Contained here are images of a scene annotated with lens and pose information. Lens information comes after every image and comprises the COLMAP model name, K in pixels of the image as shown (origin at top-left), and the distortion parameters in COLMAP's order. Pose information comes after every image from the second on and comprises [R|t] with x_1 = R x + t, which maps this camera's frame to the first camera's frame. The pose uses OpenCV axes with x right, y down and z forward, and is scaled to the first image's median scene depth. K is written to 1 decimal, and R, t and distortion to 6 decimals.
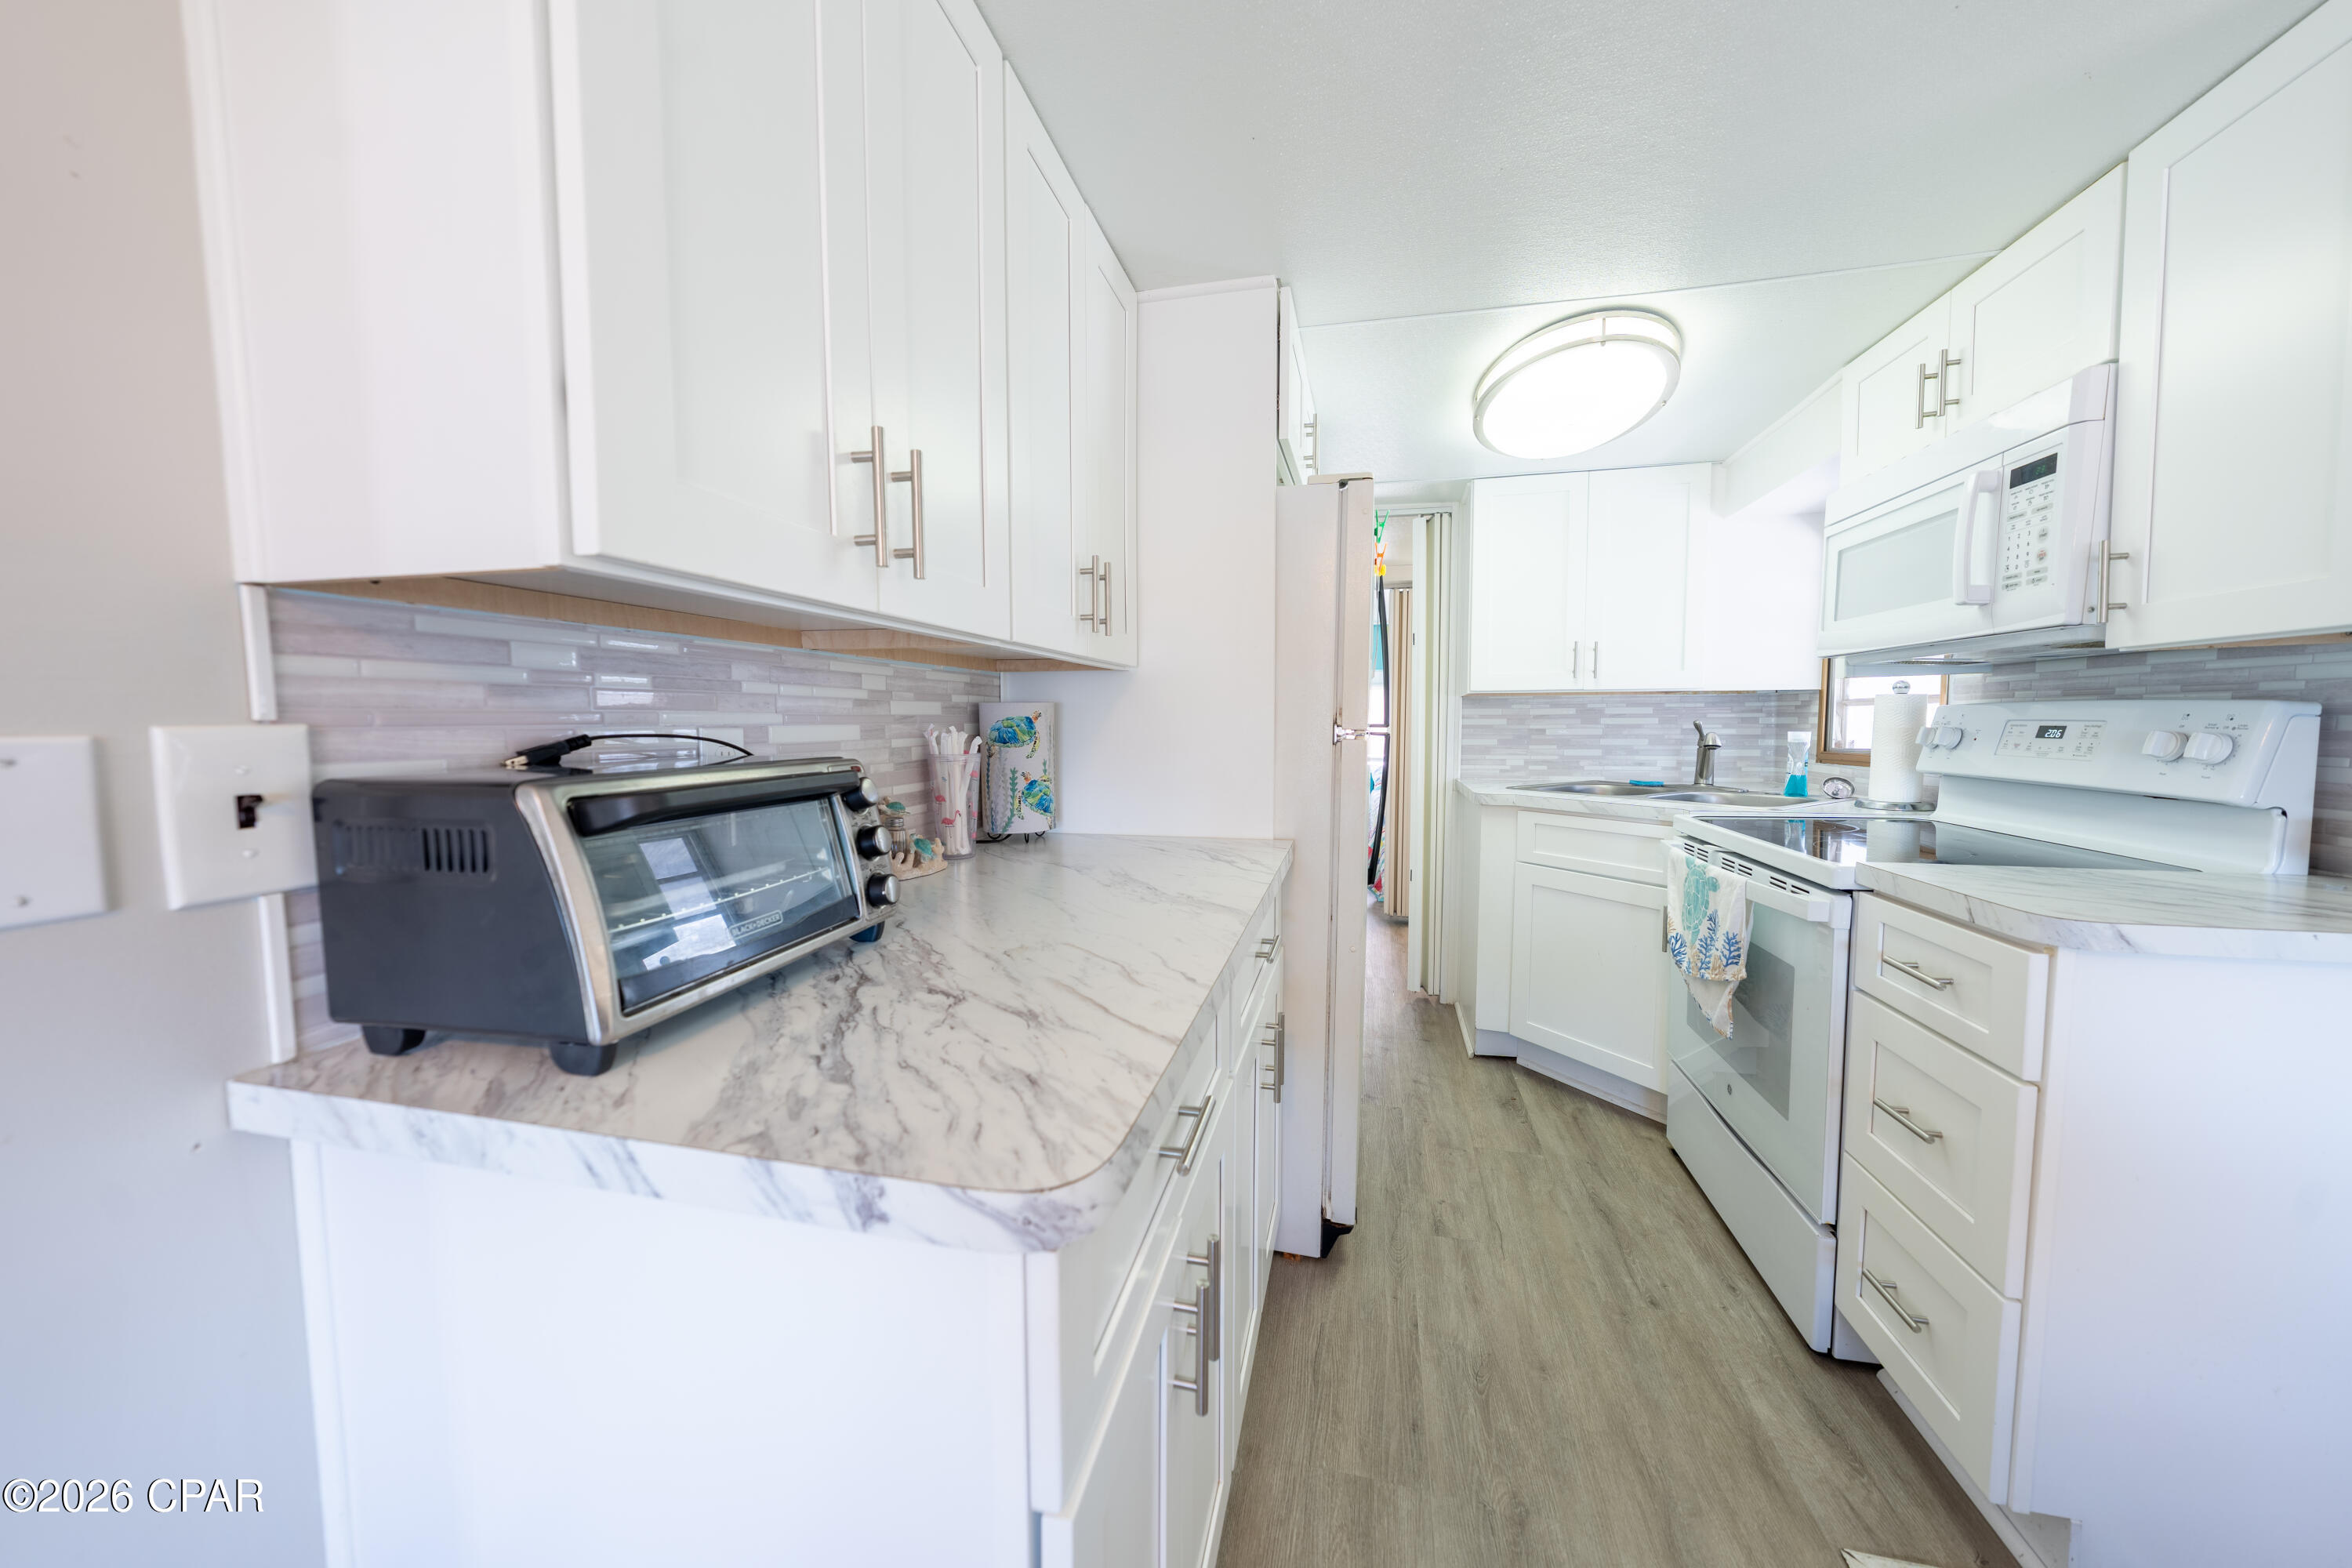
lens RADIAL K [[799.0, 0, 1179.3], [0, 799.0, 776.5], [0, 0, 1]] dist [-0.003854, 0.000477]
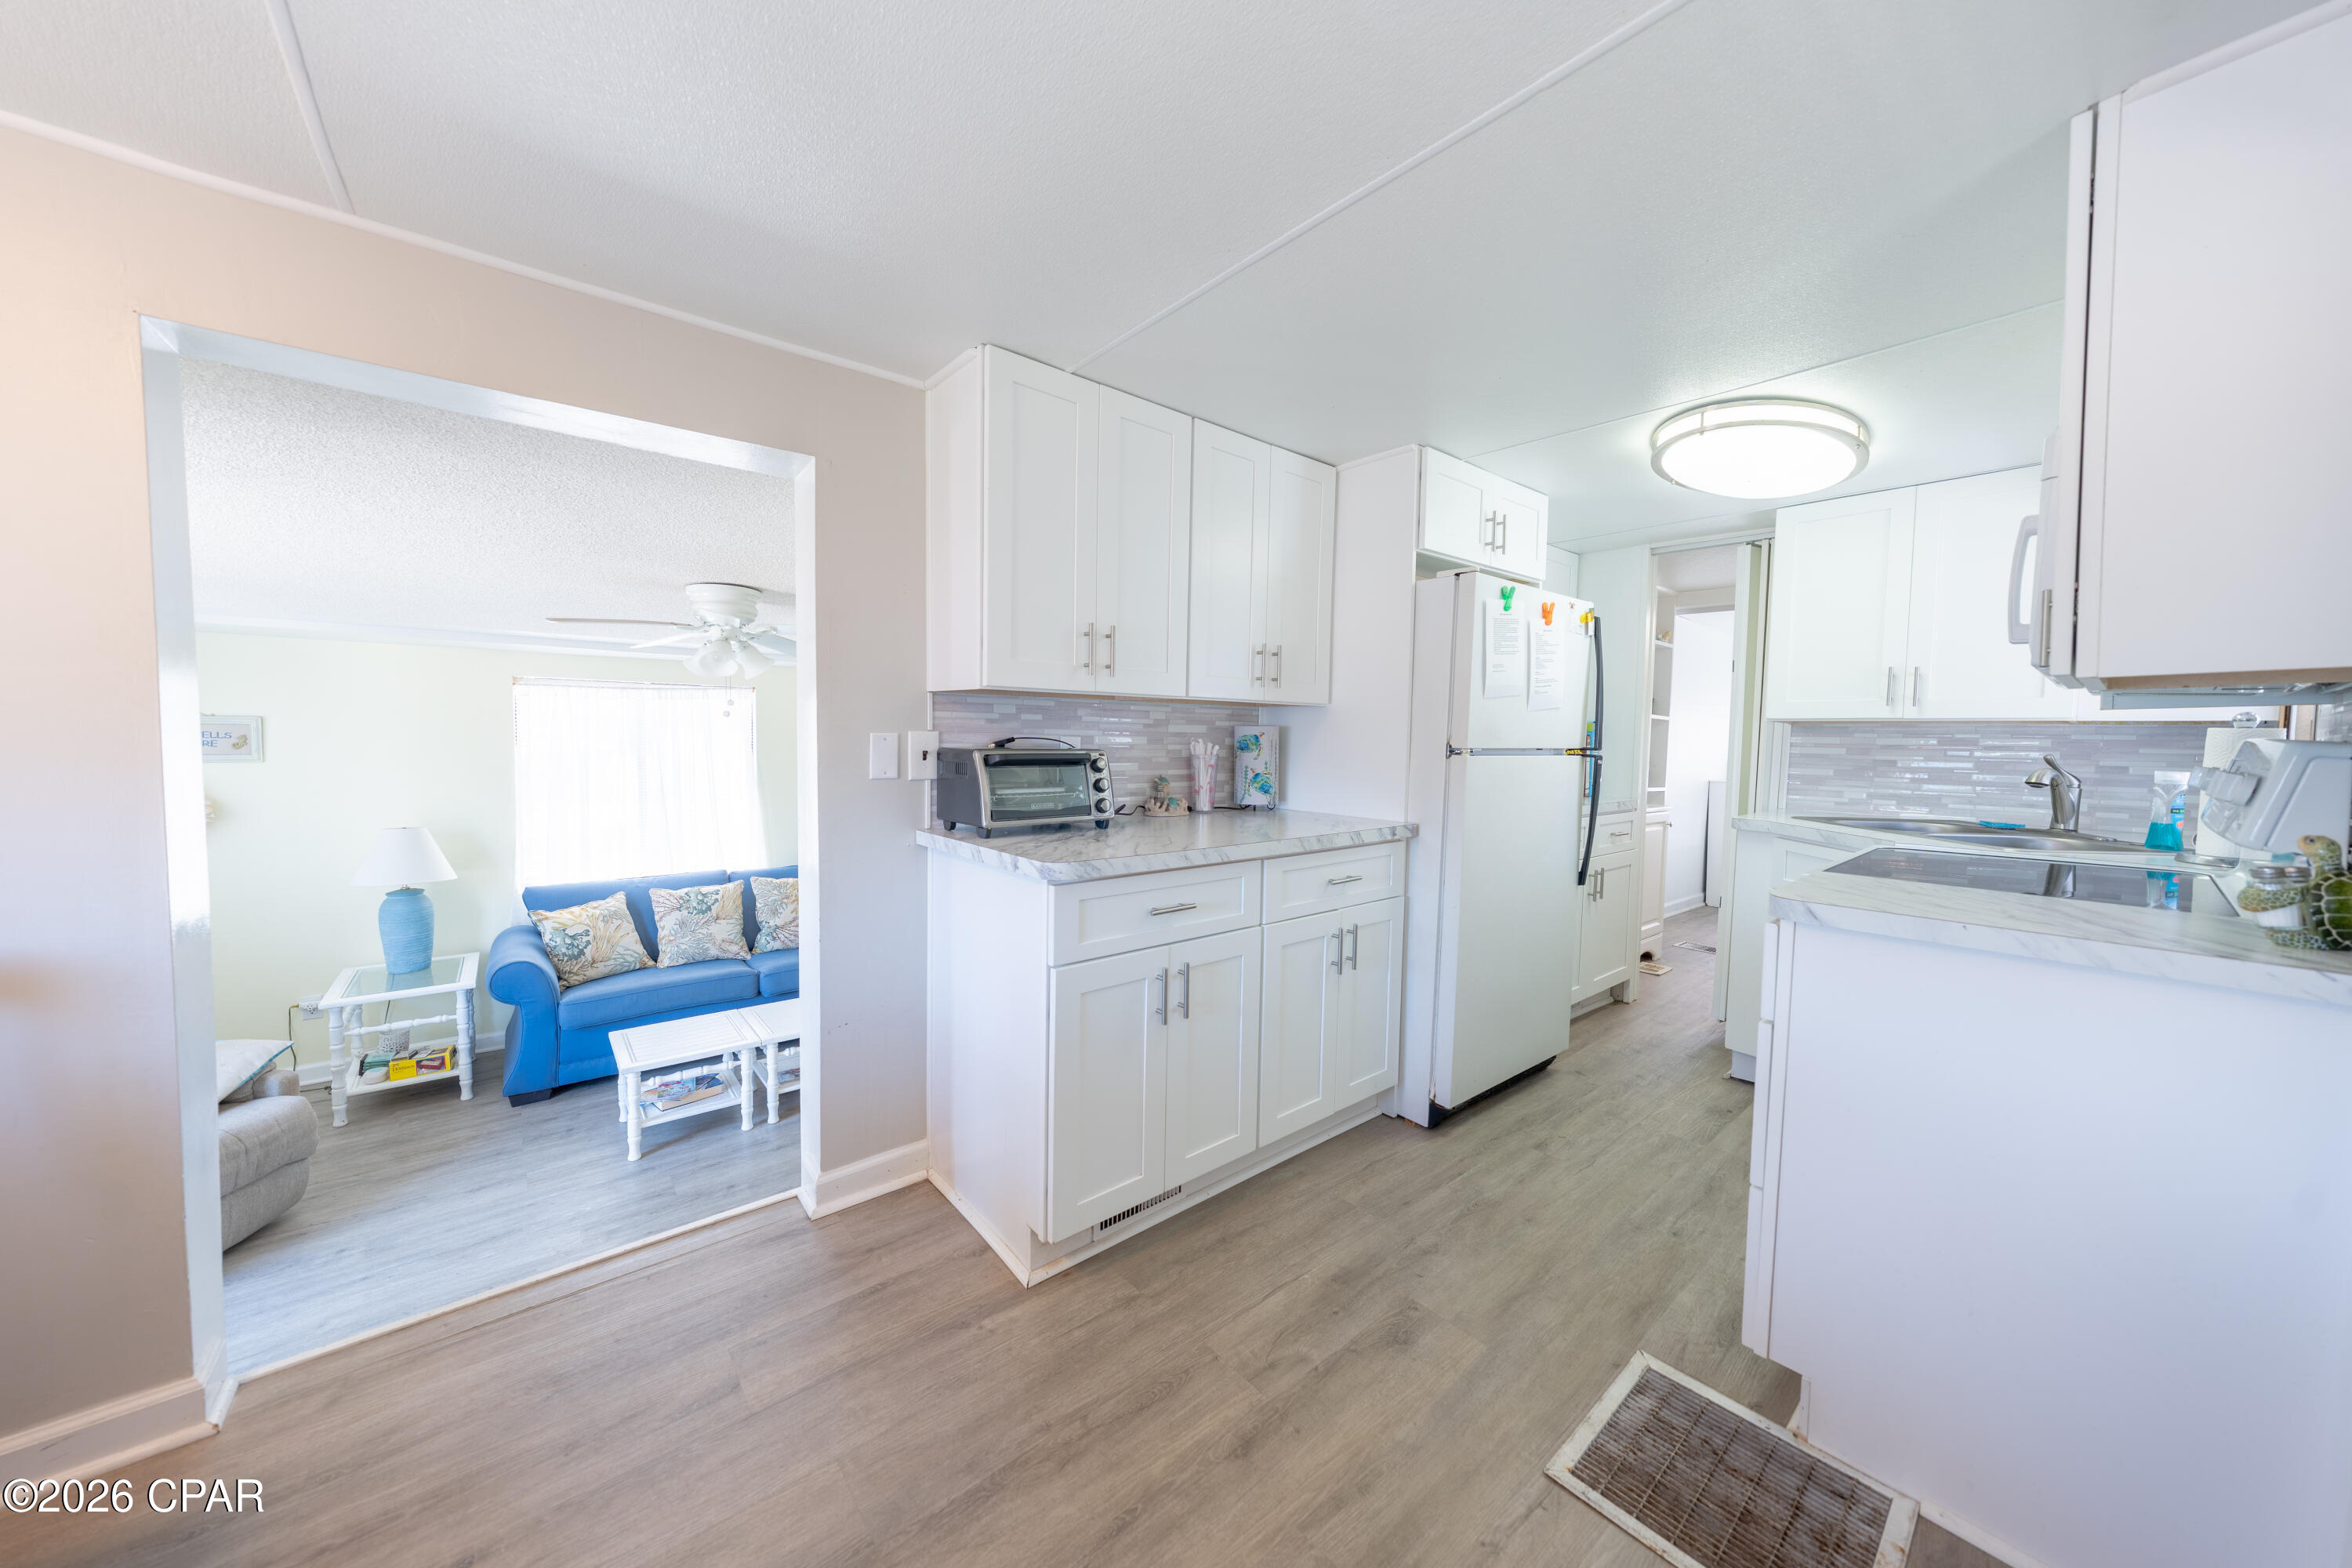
lens RADIAL K [[799.0, 0, 1176.8], [0, 799.0, 775.8], [0, 0, 1]] dist [-0.003854, 0.000477]
pose [[0.802883, 0.049651, -0.594066, 0.774088], [-0.064047, 0.997942, -0.003153, 0.030137], [0.592687, 0.040580, 0.804410, -0.501078]]
